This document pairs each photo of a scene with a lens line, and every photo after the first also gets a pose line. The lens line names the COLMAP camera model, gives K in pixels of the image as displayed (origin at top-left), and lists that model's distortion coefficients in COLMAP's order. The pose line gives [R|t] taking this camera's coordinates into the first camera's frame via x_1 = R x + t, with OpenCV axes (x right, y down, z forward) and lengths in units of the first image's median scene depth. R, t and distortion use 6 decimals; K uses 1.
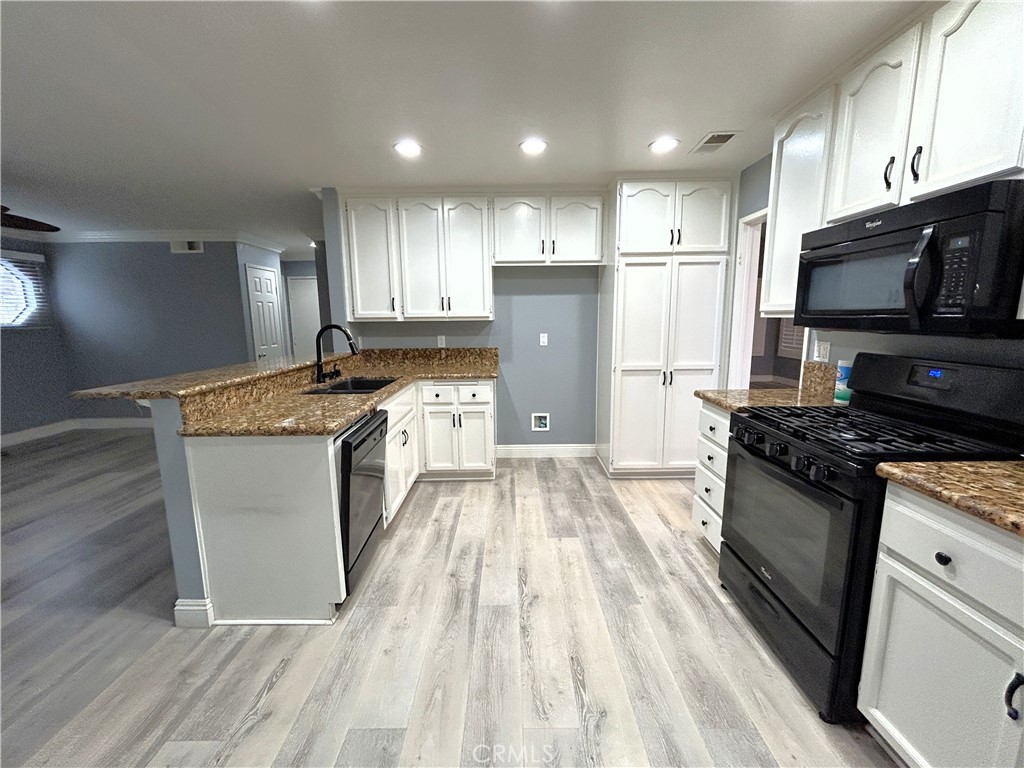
lens RADIAL K [[415.5, 0, 511.8], [0, 415.5, 382.9], [0, 0, 1]] dist [-0.000576, 0.000299]
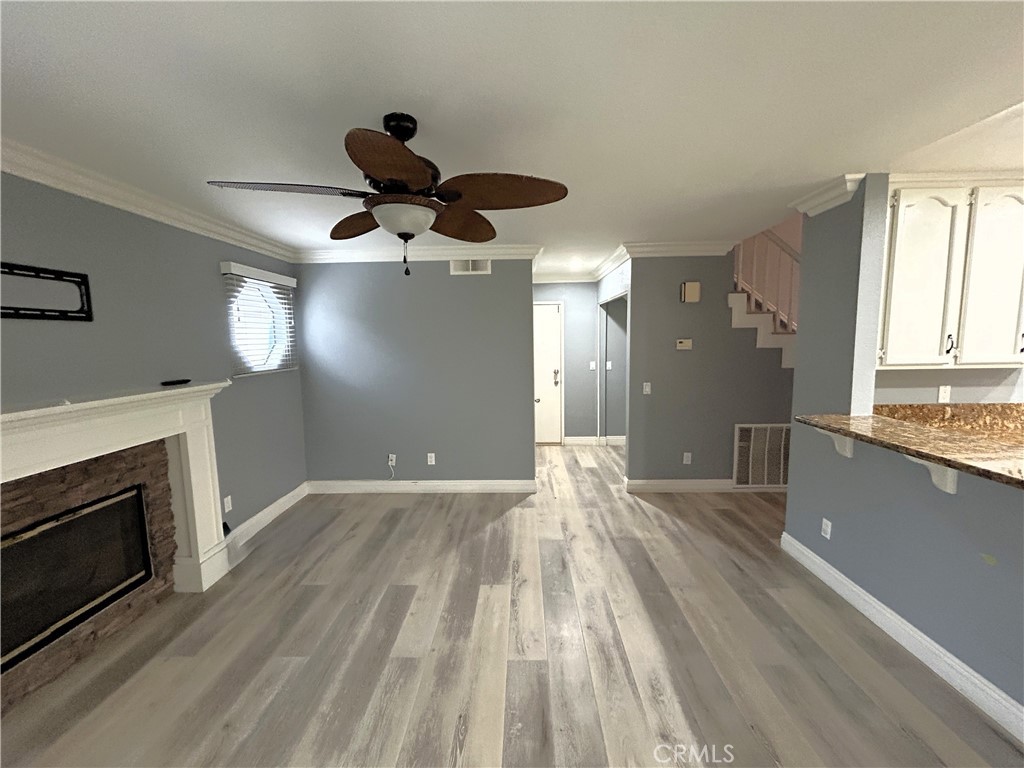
lens RADIAL K [[415.5, 0, 511.8], [0, 415.5, 382.9], [0, 0, 1]] dist [-0.000576, 0.000299]
pose [[0.999595, -0.001893, -0.028387, -1.152314], [0.000432, 0.998679, -0.051379, -0.110197], [0.028447, 0.051346, 0.998276, 0.371768]]
